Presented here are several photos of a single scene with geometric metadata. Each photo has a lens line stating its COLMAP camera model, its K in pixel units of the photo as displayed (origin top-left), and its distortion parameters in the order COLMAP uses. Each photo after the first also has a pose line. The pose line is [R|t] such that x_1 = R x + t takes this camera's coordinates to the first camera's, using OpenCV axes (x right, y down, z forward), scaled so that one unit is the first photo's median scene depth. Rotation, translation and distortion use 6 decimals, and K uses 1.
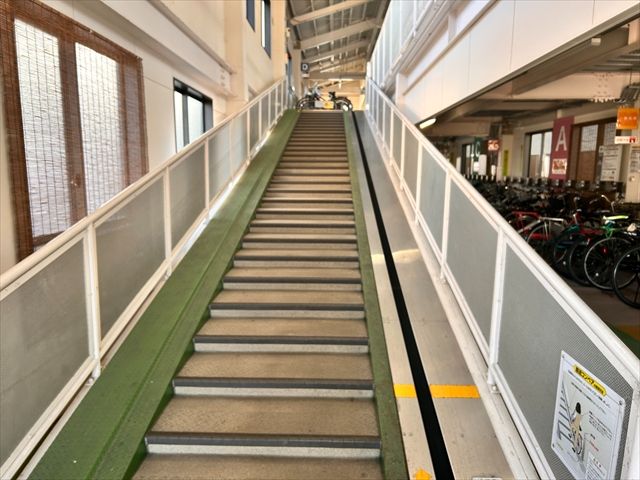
lens RADIAL K [[478.7, 0, 320.4], [0, 478.7, 238.2], [0, 0, 1]] dist [0.001073, -0.003219]
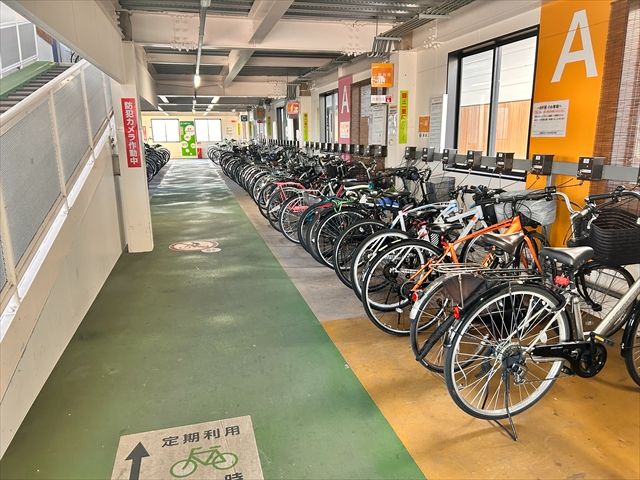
lens RADIAL K [[478.7, 0, 320.0], [0, 478.7, 244.4], [0, 0, 1]] dist [0.001073, -0.003219]
pose [[0.962866, -0.070777, 0.260537, 0.194122], [0.049868, 0.995045, 0.086019, -0.009987], [-0.265334, -0.069832, 0.961624, 0.095197]]
